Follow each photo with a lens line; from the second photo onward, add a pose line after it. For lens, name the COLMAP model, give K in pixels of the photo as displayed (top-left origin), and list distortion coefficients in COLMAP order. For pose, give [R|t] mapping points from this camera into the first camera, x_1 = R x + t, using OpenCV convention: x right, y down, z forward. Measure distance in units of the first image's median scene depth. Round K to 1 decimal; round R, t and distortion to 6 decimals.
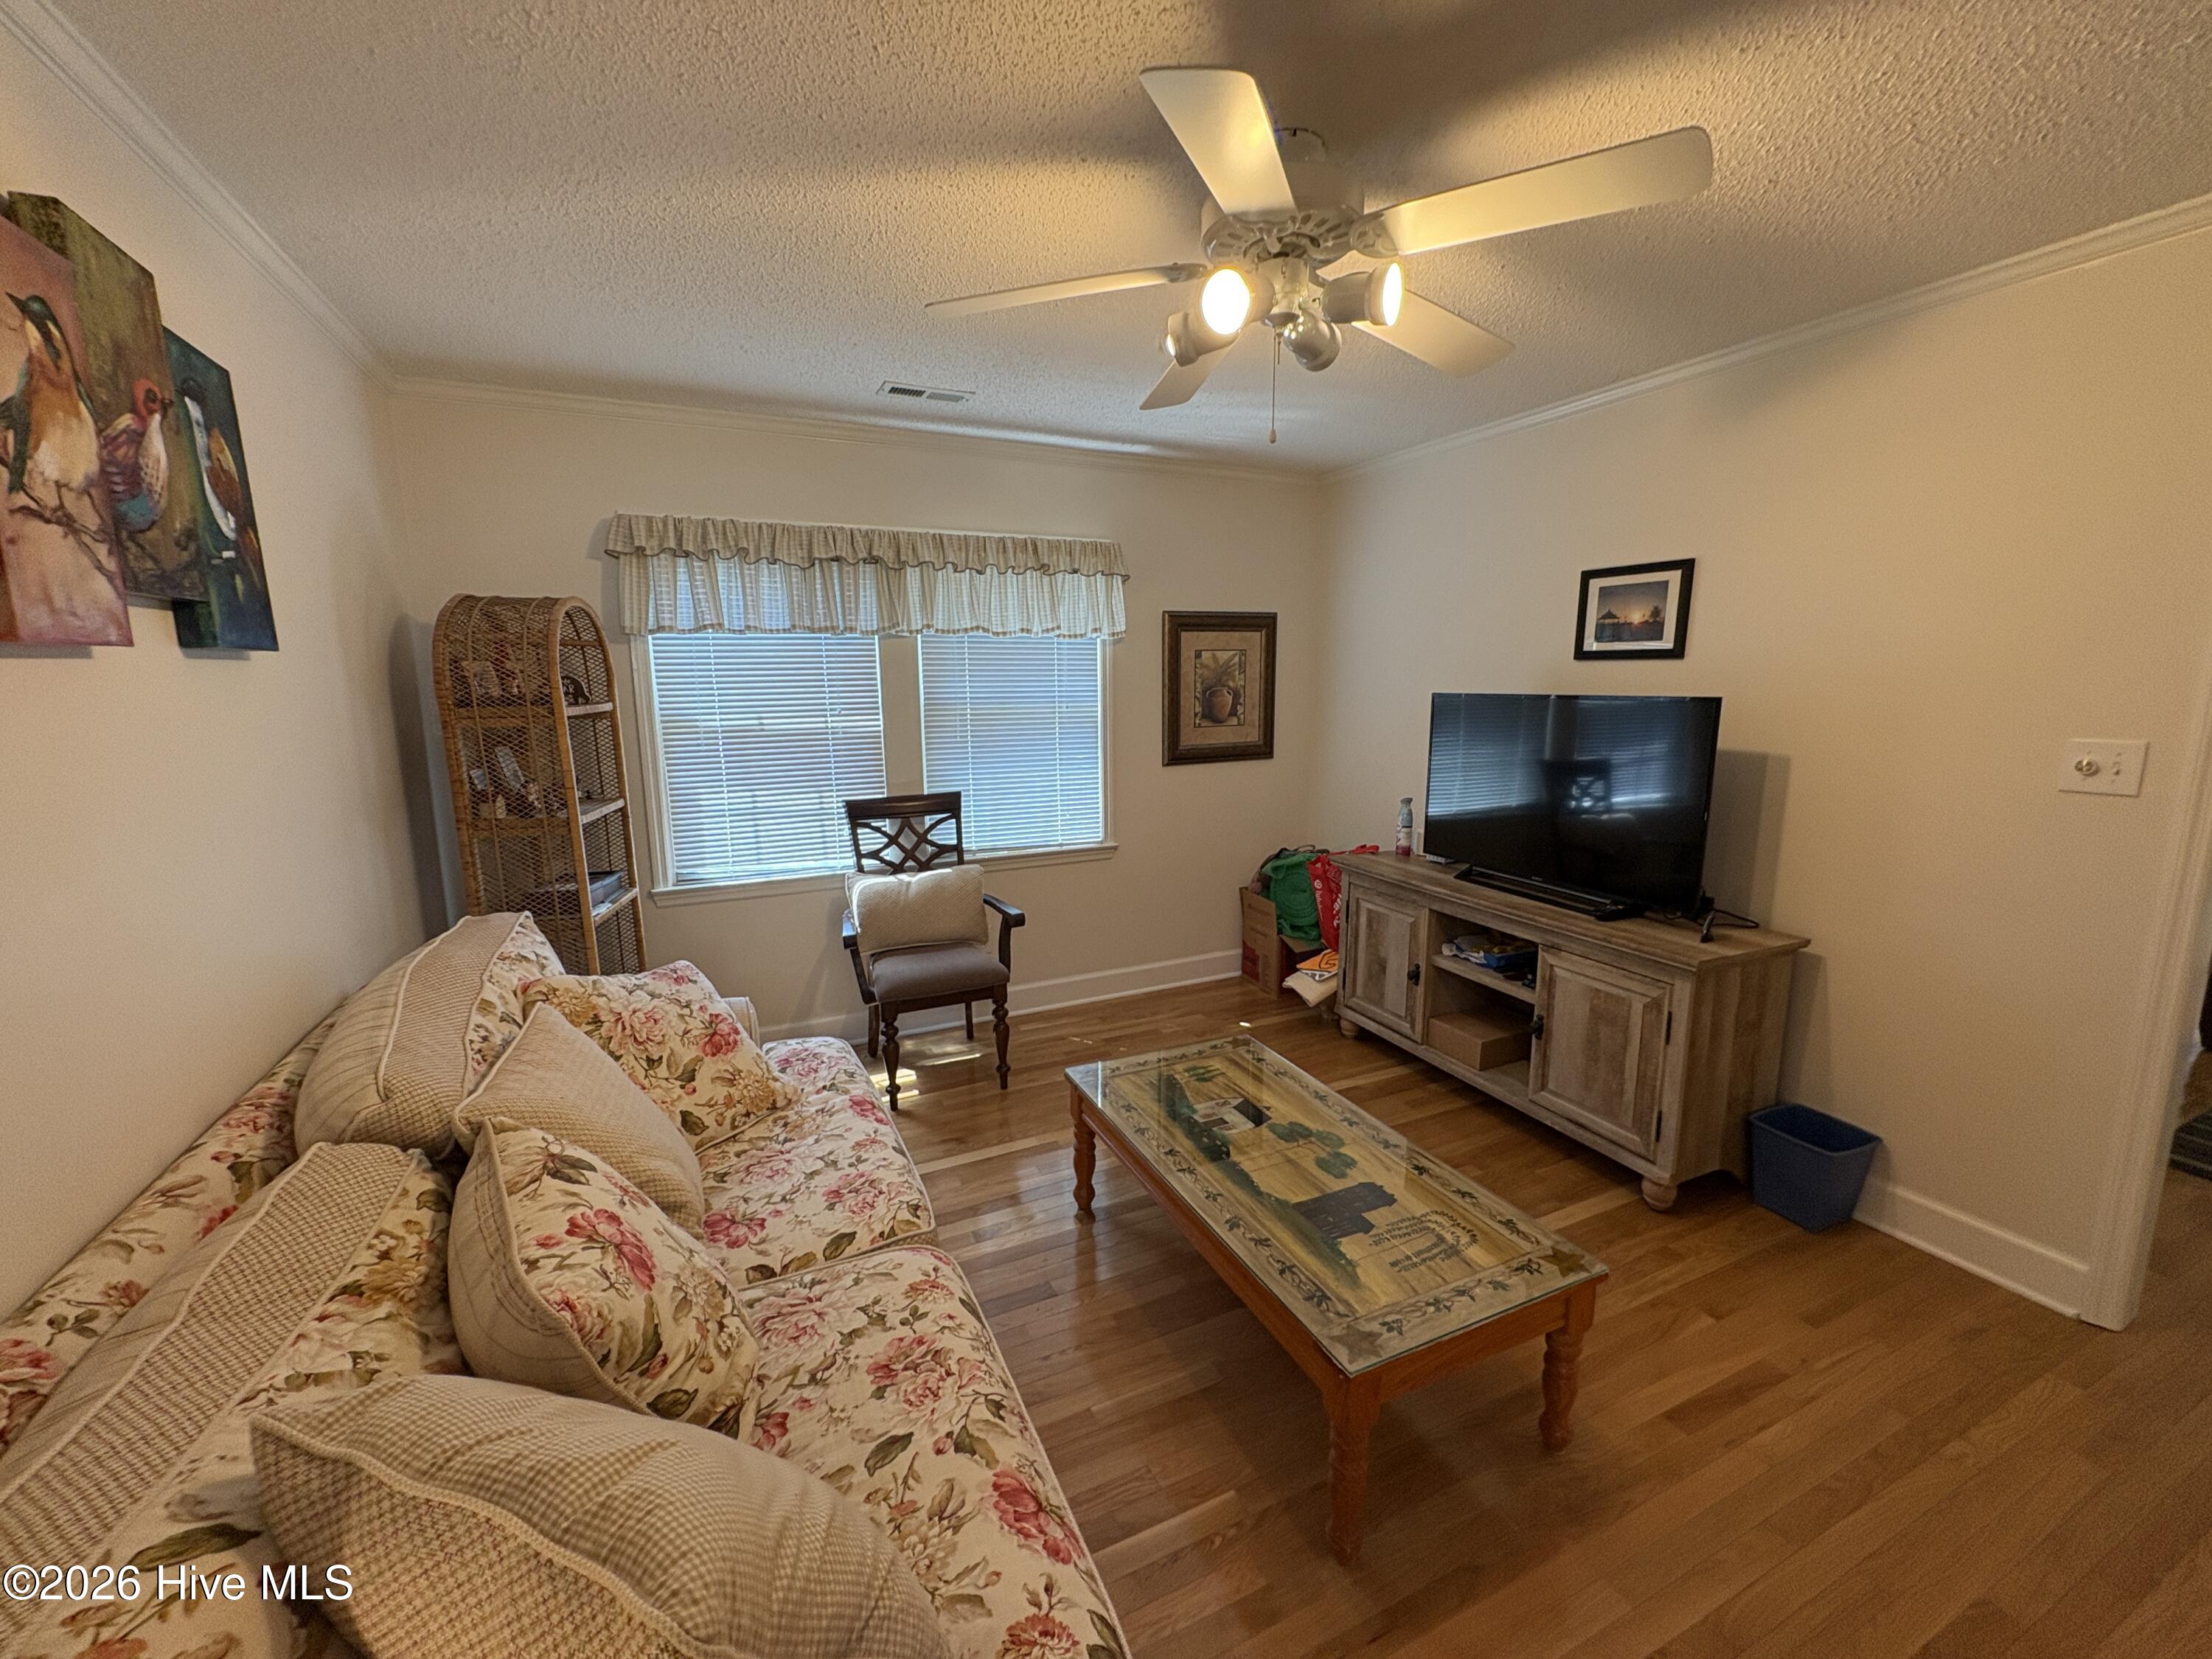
lens RADIAL K [[879.3, 0, 1100.6], [0, 879.3, 828.4], [0, 0, 1]] dist [-0.000474, 0.000032]
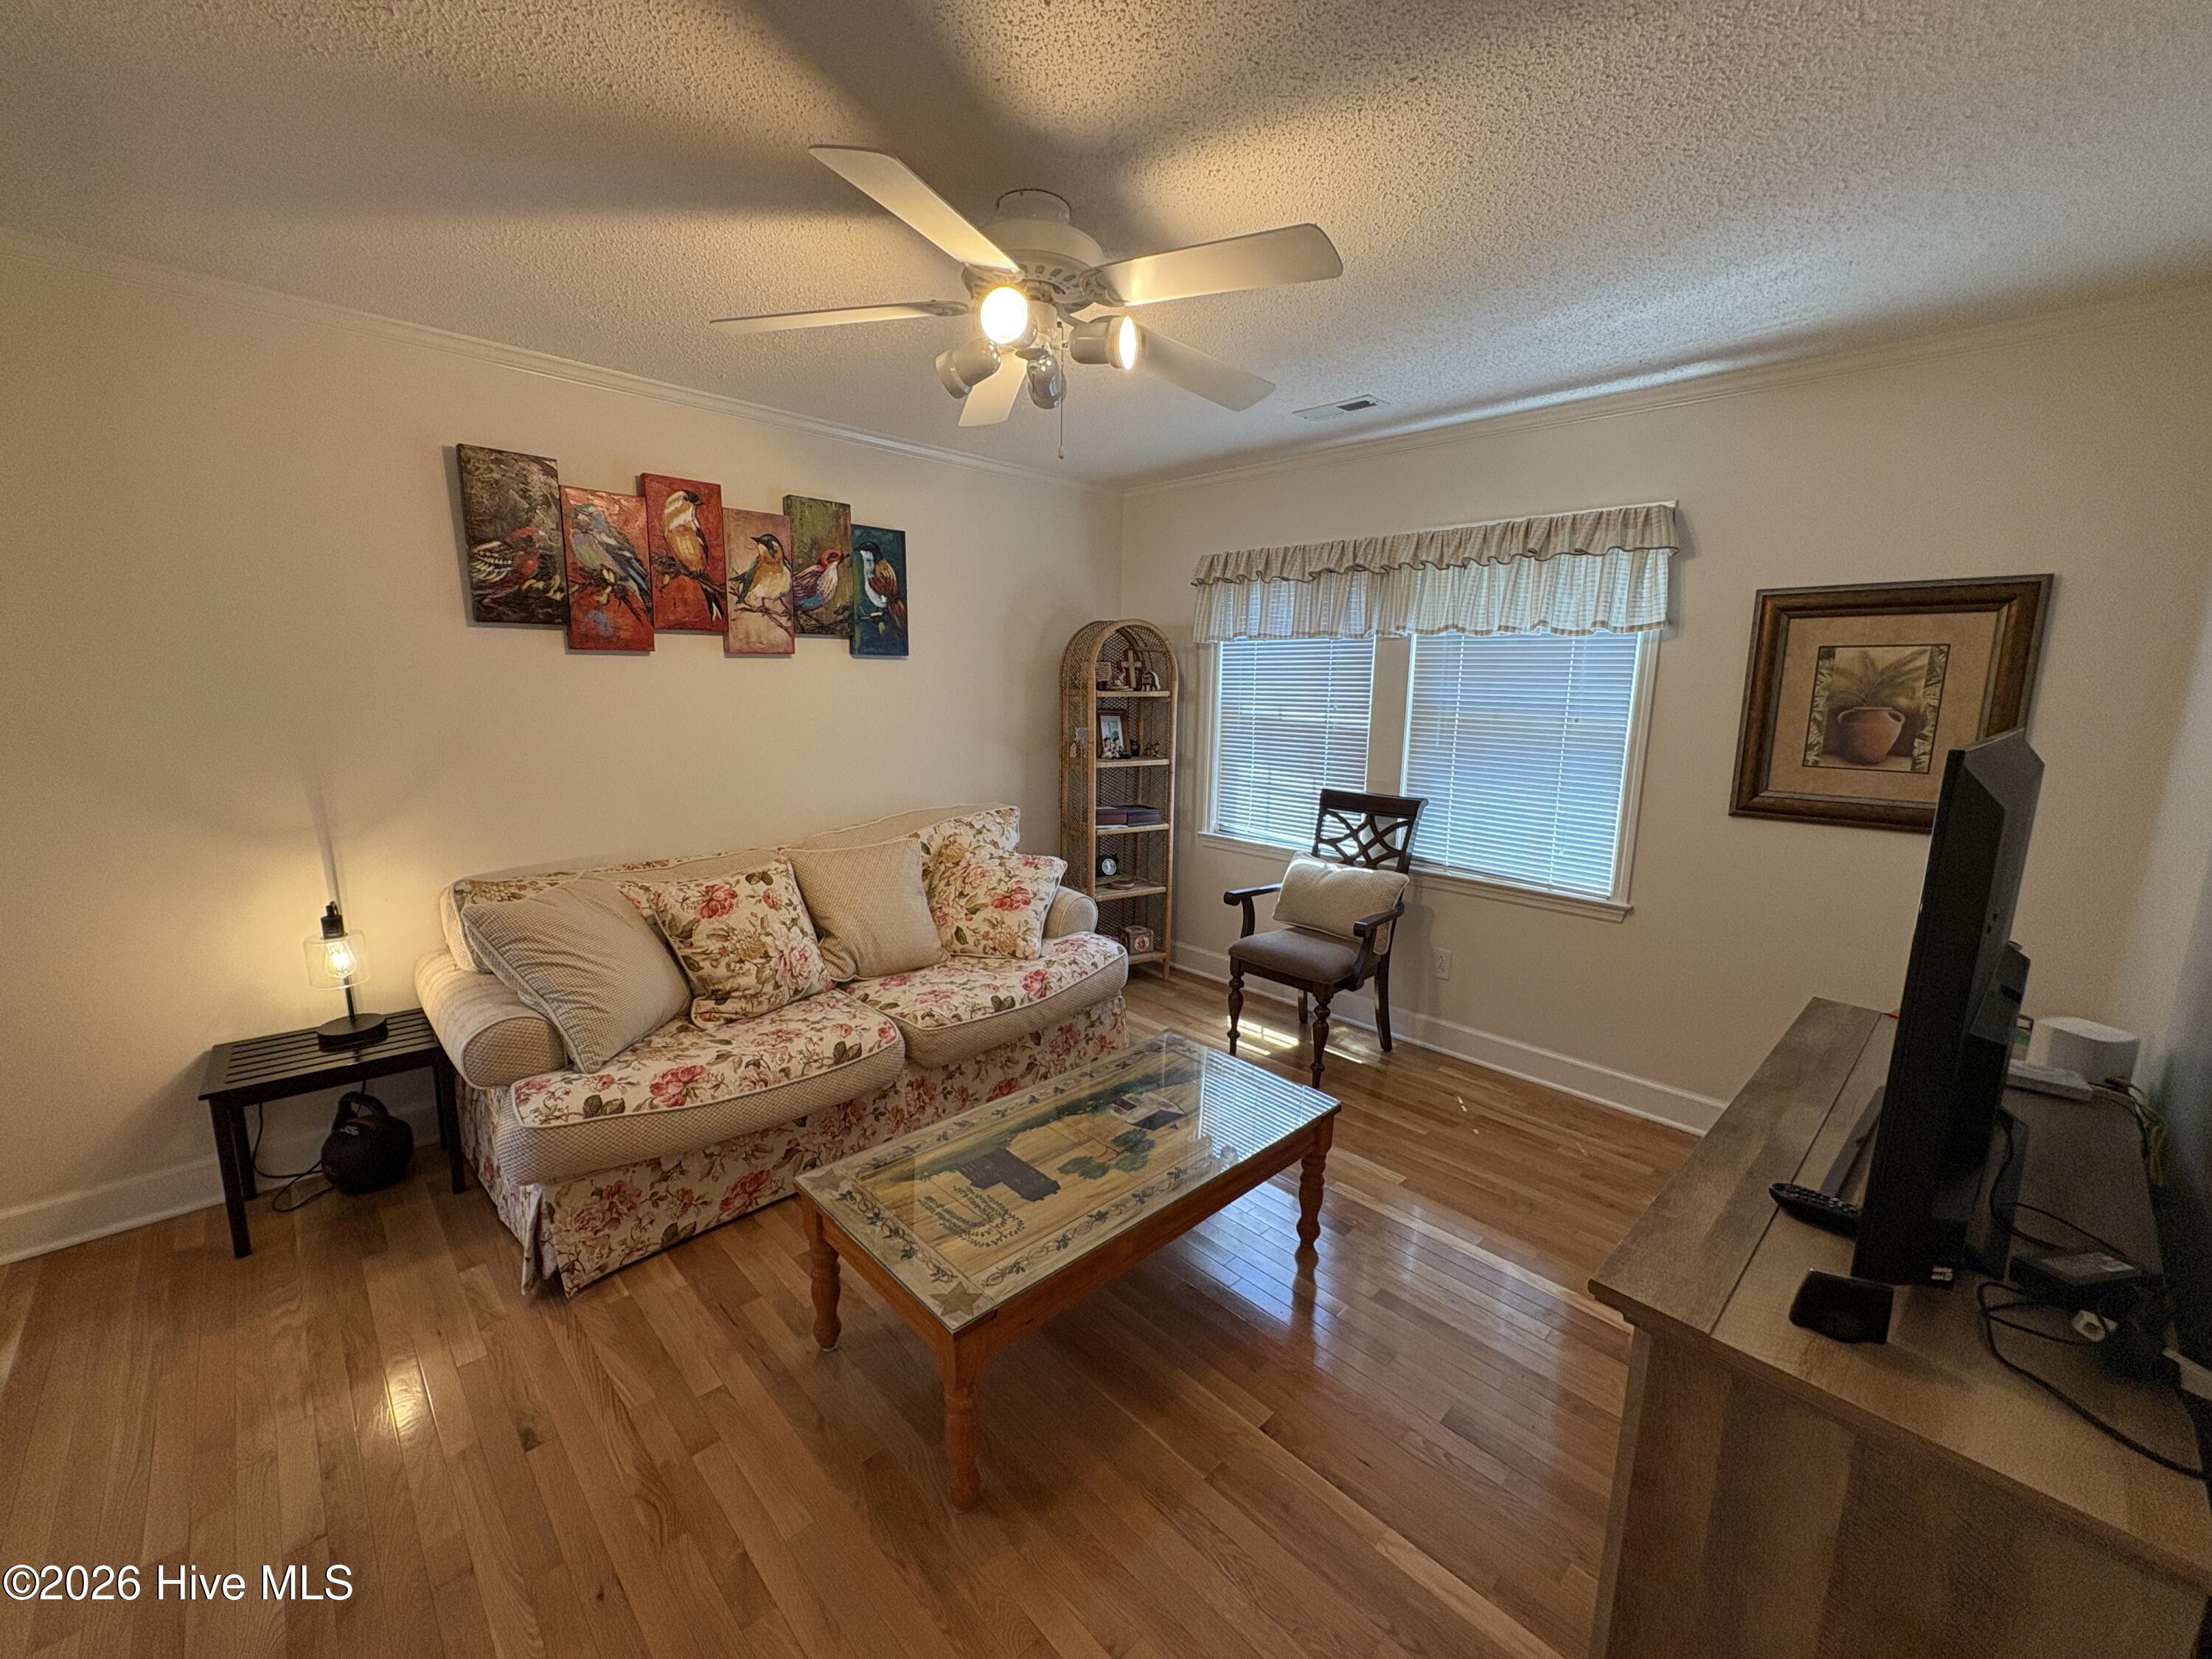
lens RADIAL K [[879.3, 0, 1104.1], [0, 879.3, 830.6], [0, 0, 1]] dist [-0.000474, 0.000032]
pose [[0.331145, 0.177576, -0.926720, 0.647529], [-0.181075, 0.975837, 0.122284, -0.065153], [0.926043, 0.127312, 0.355298, 0.357106]]
